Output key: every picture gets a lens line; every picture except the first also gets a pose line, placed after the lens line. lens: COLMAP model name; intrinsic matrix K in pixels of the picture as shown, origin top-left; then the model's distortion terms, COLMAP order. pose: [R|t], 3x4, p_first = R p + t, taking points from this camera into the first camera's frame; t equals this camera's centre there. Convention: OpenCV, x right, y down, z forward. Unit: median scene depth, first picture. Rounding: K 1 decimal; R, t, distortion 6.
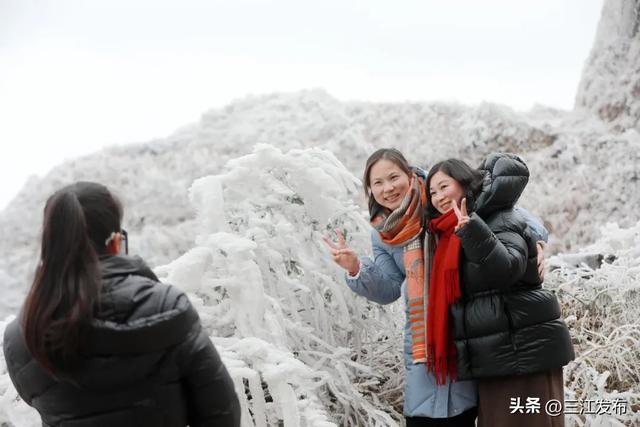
lens RADIAL K [[2412.5, 0, 319.5], [0, 2412.5, 213.1], [0, 0, 1]] dist [-0.068765, 0.000000]
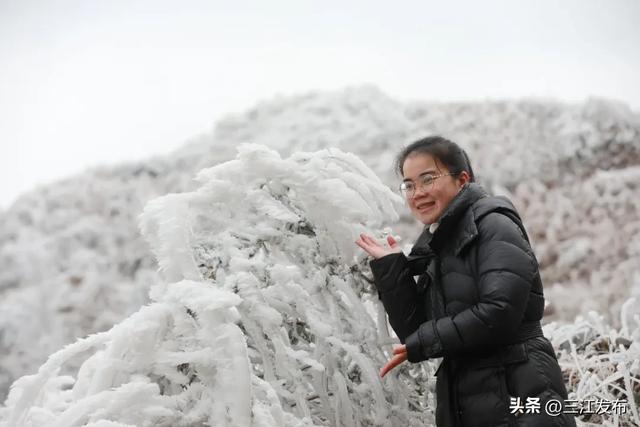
lens RADIAL K [[2707.4, 0, 321.1], [0, 2707.4, 214.1], [0, 0, 1]] dist [0.275320, 0.000000]
pose [[0.999361, -0.016785, -0.031565, 0.018231], [0.016338, 0.999763, -0.014390, 0.001153], [0.031799, 0.013865, 0.999398, 0.265992]]
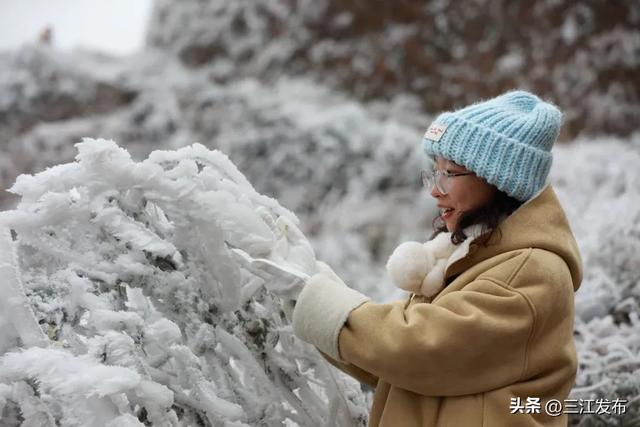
lens RADIAL K [[2412.5, 0, 320.1], [0, 2412.5, 213.1], [0, 0, 1]] dist [-0.068765, 0.000000]
pose [[0.941387, -0.030268, 0.335968, -0.134743], [0.021702, 0.999337, 0.029223, -0.027171], [-0.336630, -0.020219, 0.941420, 0.561650]]
